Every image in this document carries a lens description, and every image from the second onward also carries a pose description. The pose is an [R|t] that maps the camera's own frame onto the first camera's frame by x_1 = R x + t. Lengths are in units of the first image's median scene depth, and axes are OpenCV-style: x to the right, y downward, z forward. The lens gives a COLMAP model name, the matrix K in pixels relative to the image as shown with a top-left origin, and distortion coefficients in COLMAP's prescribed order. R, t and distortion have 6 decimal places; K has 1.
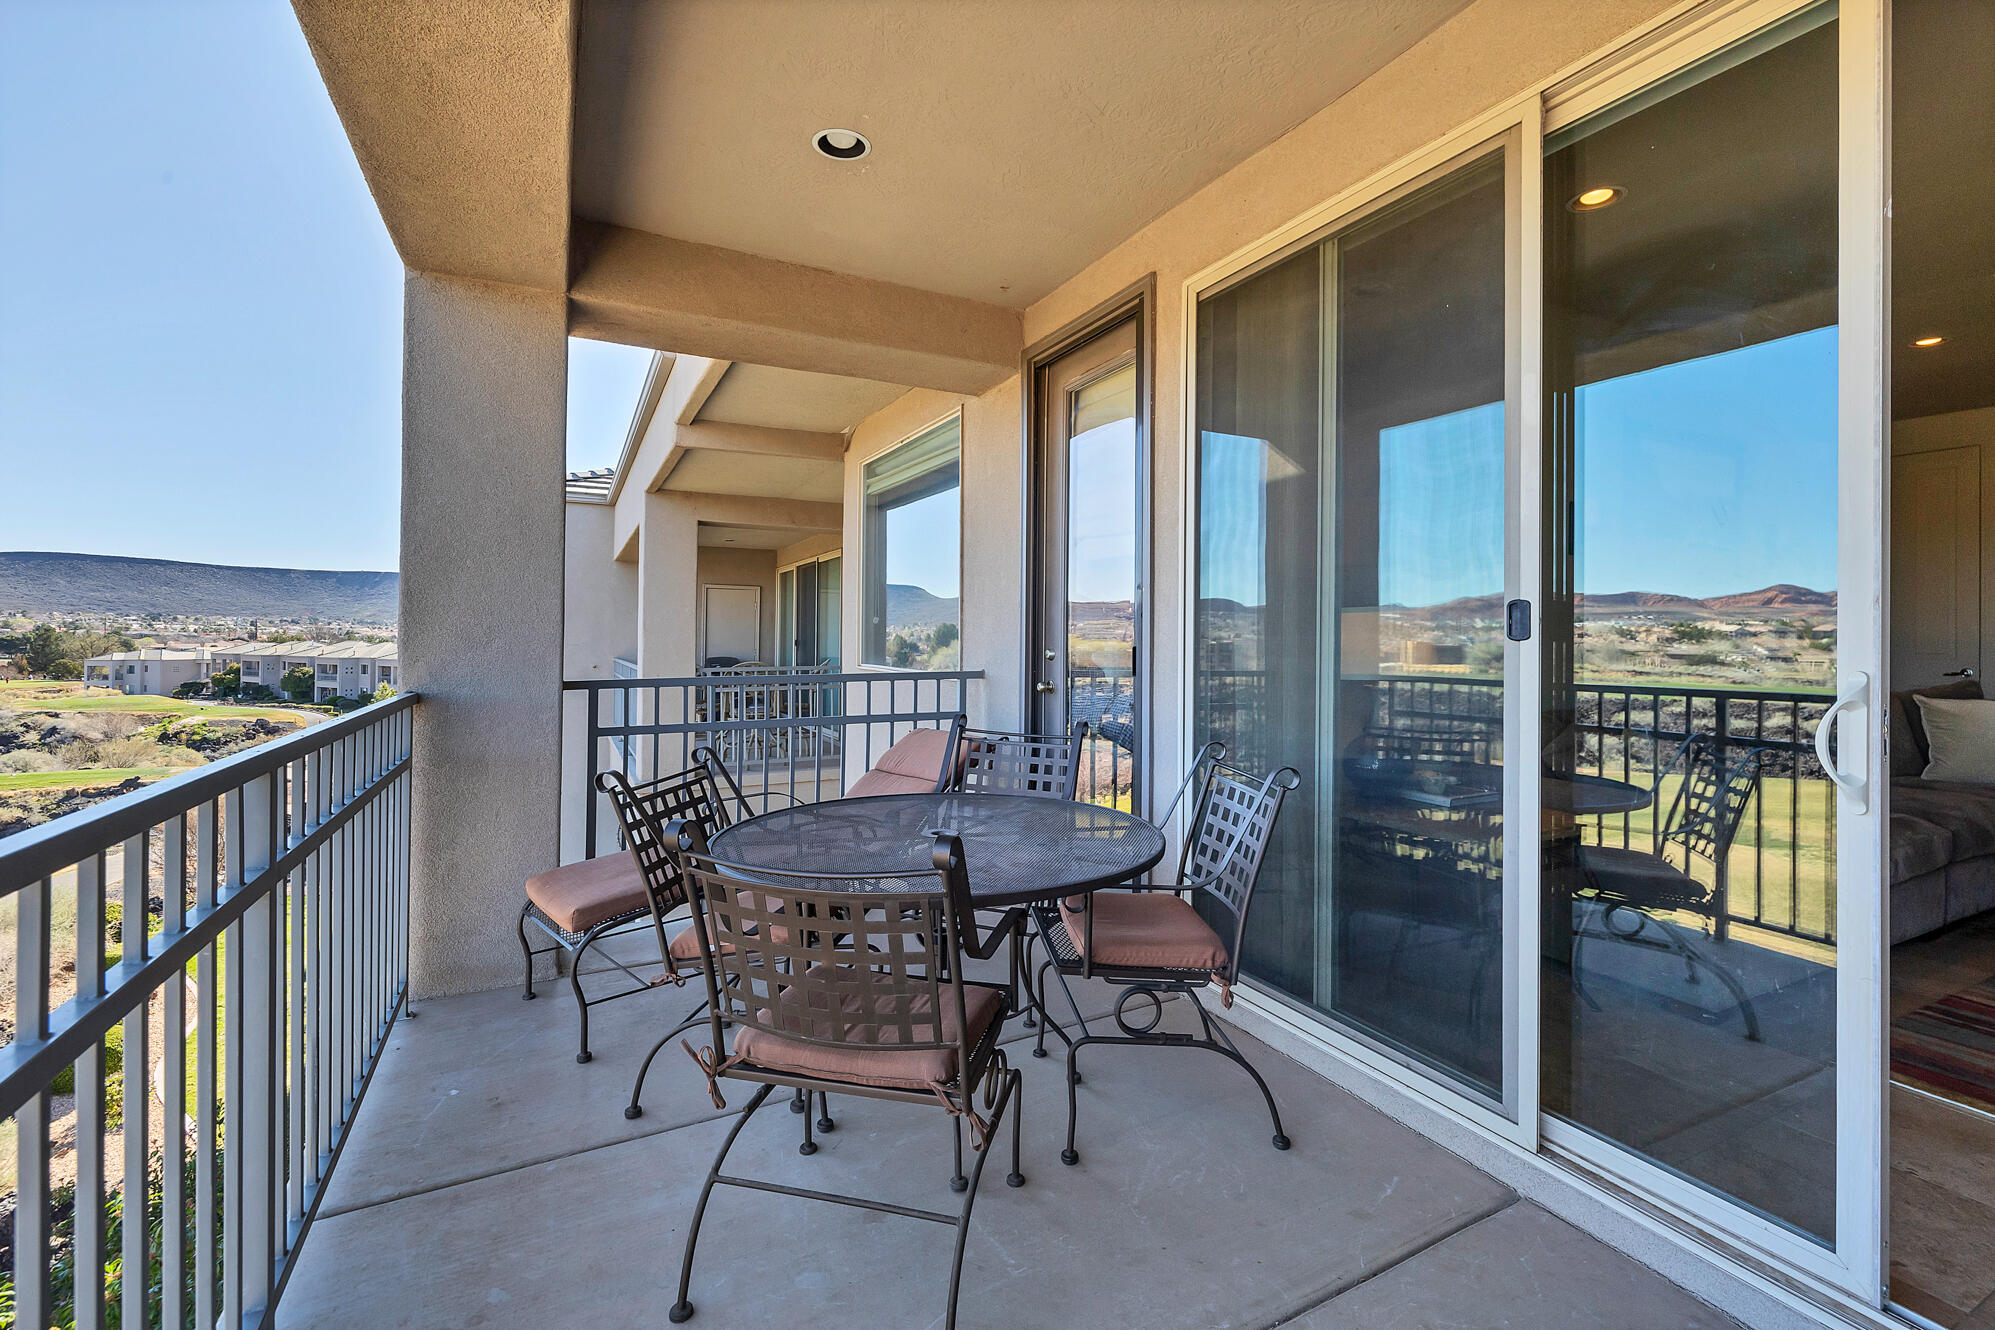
lens RADIAL K [[869.0, 0, 1006.8], [0, 869.0, 646.1], [0, 0, 1]] dist [0.002736, -0.000632]
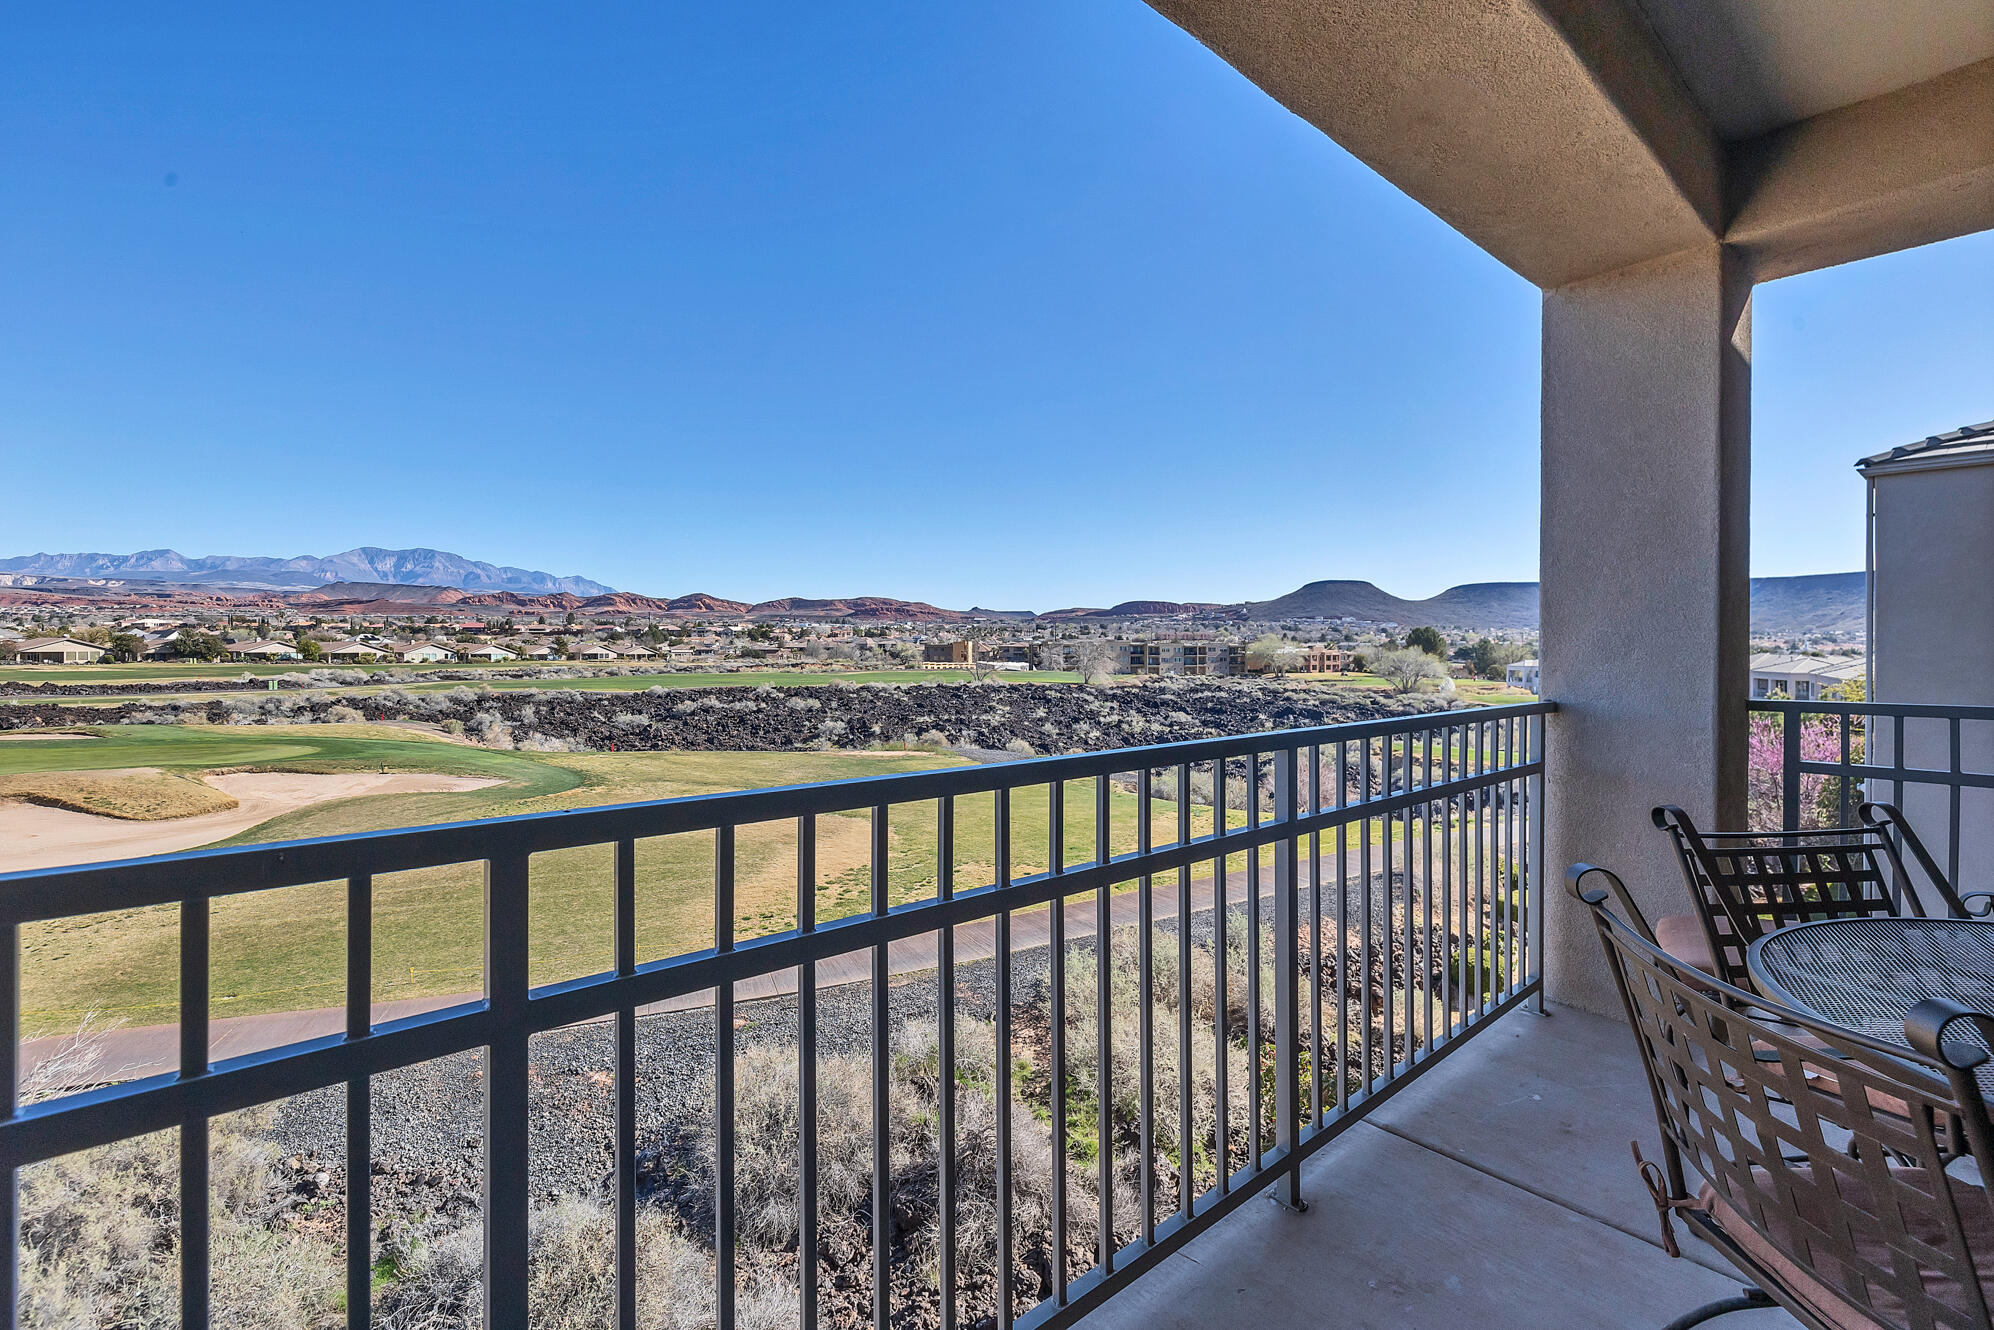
lens RADIAL K [[868.5, 0, 1006.3], [0, 868.5, 646.1], [0, 0, 1]] dist [0.002736, -0.000632]
pose [[0.204707, 0.000754, -0.978823, 0.197474], [-0.012913, 0.999915, -0.001930, -0.000581], [0.978738, 0.013035, 0.204699, 0.163063]]
